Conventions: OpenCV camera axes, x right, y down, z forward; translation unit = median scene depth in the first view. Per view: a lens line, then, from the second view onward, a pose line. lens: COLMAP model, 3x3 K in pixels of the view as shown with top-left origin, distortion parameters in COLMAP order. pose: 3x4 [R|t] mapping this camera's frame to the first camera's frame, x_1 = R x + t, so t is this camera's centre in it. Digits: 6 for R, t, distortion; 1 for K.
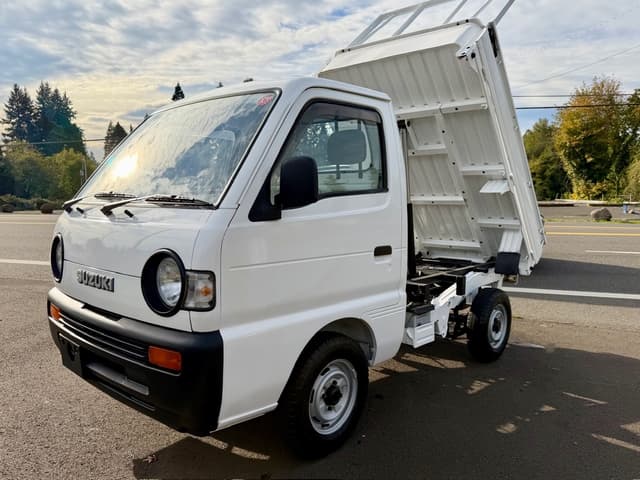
lens RADIAL K [[502.6, 0, 335.2], [0, 502.6, 248.5], [0, 0, 1]] dist [0.004826, -0.004753]
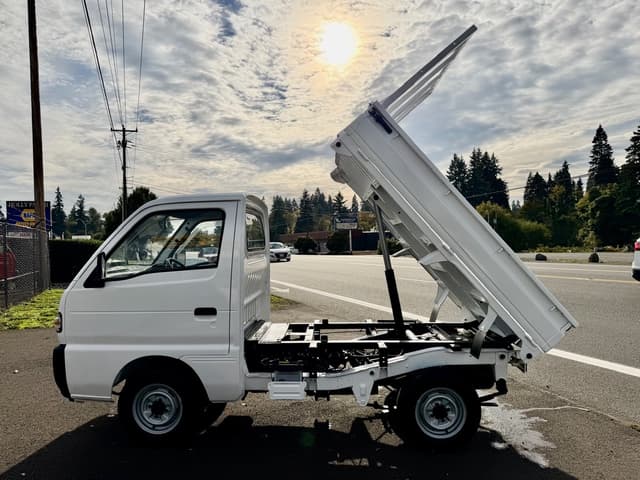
lens RADIAL K [[473.1, 0, 316.0], [0, 473.1, 229.3], [0, 0, 1]] dist [0.001600, -0.004870]
pose [[0.623145, -0.037989, -0.781183, 1.126521], [-0.059106, 0.993676, -0.095472, -0.098646], [0.779870, 0.105665, 0.616958, 0.371816]]
